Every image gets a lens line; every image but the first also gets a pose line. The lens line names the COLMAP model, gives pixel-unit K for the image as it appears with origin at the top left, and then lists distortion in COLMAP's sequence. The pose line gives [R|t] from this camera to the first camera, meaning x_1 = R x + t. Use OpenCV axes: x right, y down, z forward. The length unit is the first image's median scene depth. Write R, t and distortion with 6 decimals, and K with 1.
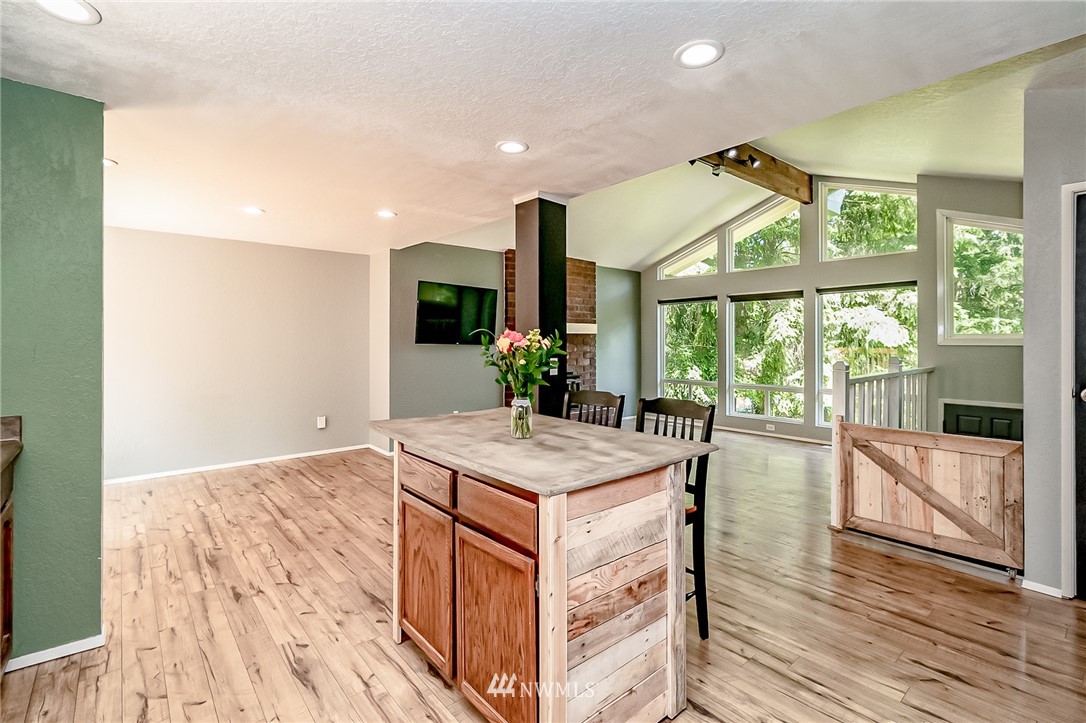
lens RADIAL K [[505.5, 0, 547.7], [0, 505.5, 342.5], [0, 0, 1]] dist [-0.000686, 0.000009]
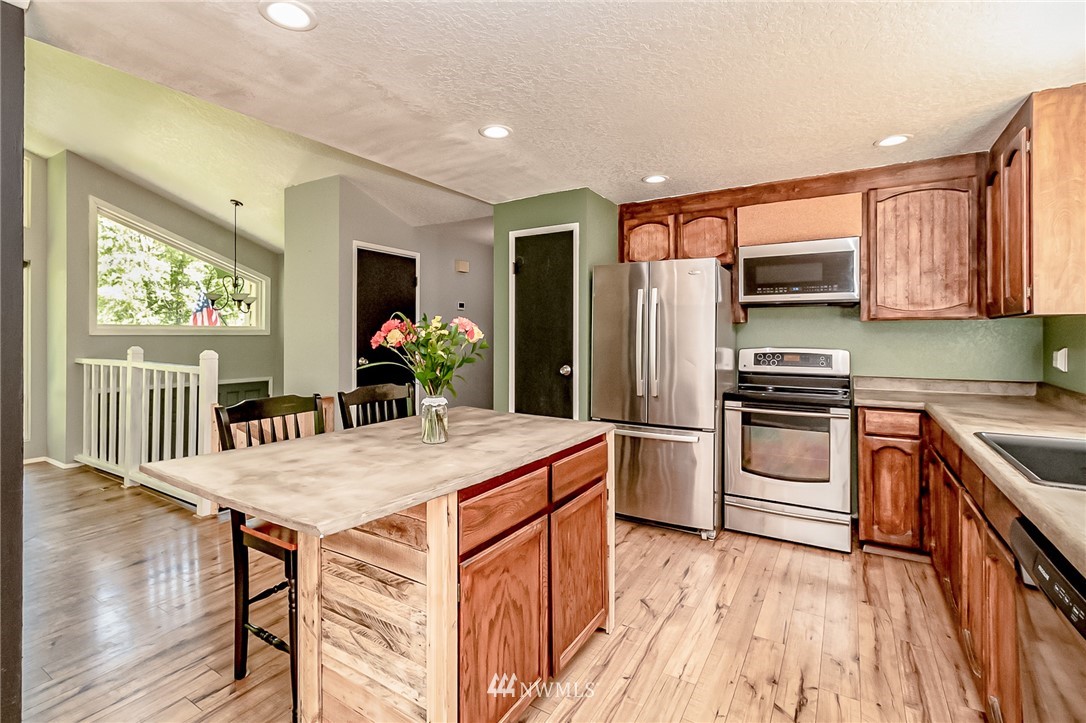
lens RADIAL K [[495.1, 0, 545.1], [0, 495.1, 335.5], [0, 0, 1]] dist [0.002128, 0.000002]
pose [[-0.307568, -0.005683, 0.951509, -0.226010], [0.002389, 0.999974, 0.006745, 0.000312], [-0.951523, 0.004347, -0.307546, 0.269791]]
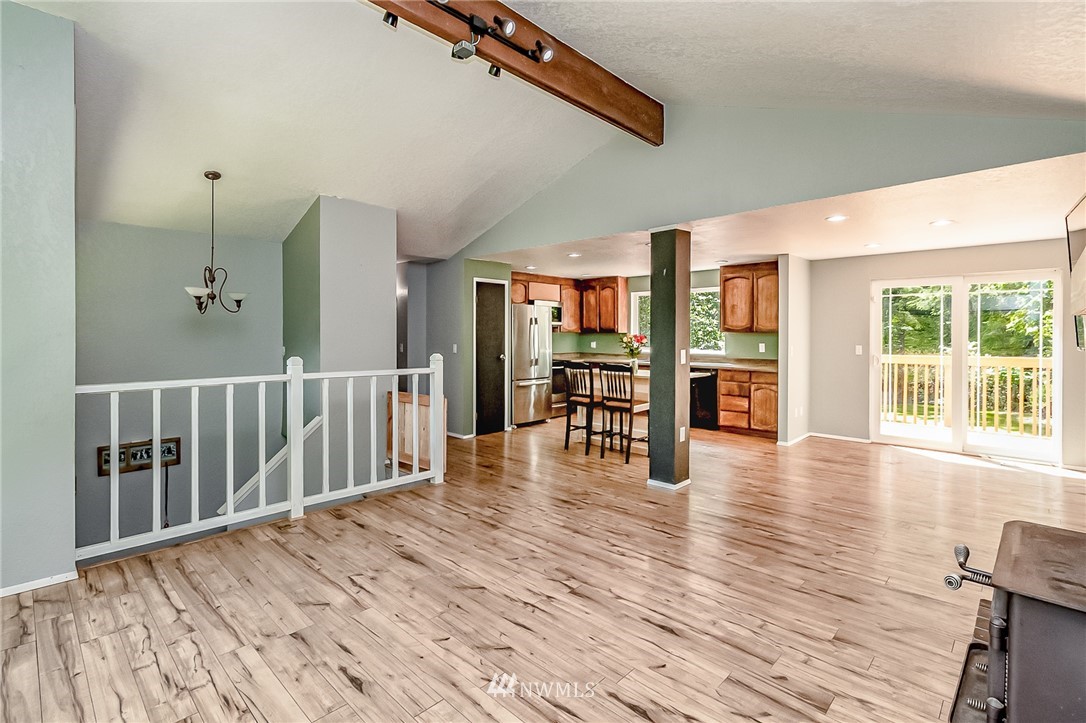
lens RADIAL K [[505.5, 0, 547.7], [0, 505.5, 342.5], [0, 0, 1]] dist [-0.000686, 0.000009]
pose [[-0.994484, -0.003422, -0.104832, 0.180767], [-0.005542, 0.999786, 0.019933, -0.007755], [0.104741, 0.020404, -0.994290, 0.941884]]
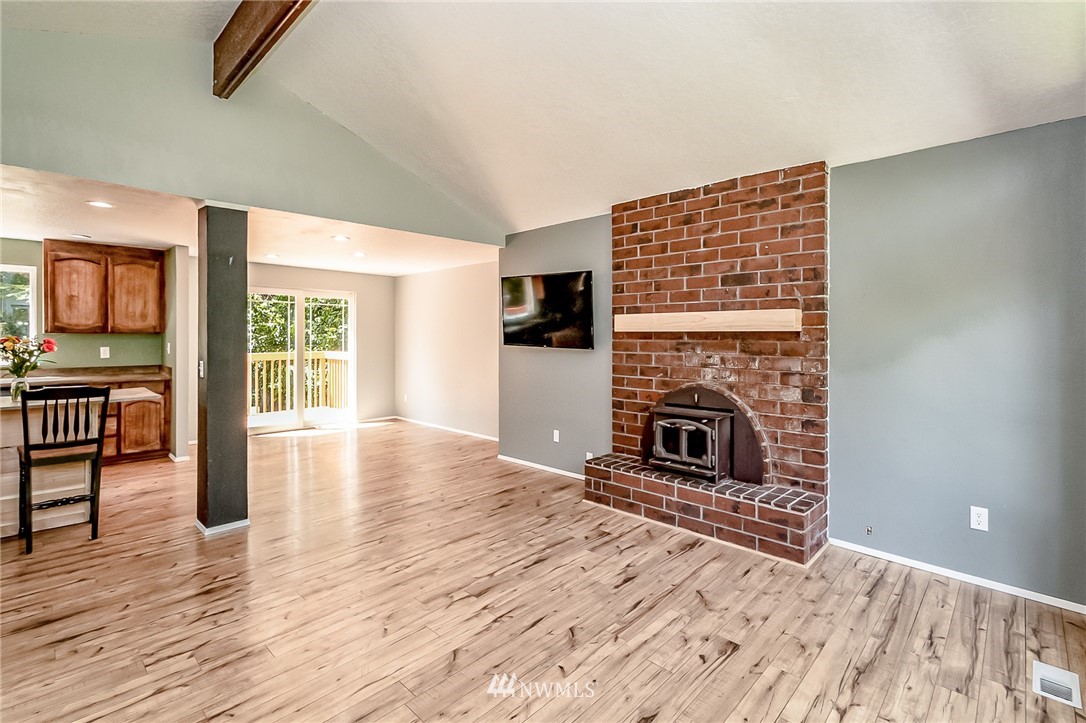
lens RADIAL K [[497.7, 0, 535.3], [0, 497.7, 336.0], [0, 0, 1]] dist [-0.000046, 0.000238]
pose [[0.088484, 0.000082, -0.996078, 0.437247], [-0.008407, 0.999964, -0.000665, -0.009958], [0.996042, 0.008433, 0.088481, 0.652894]]
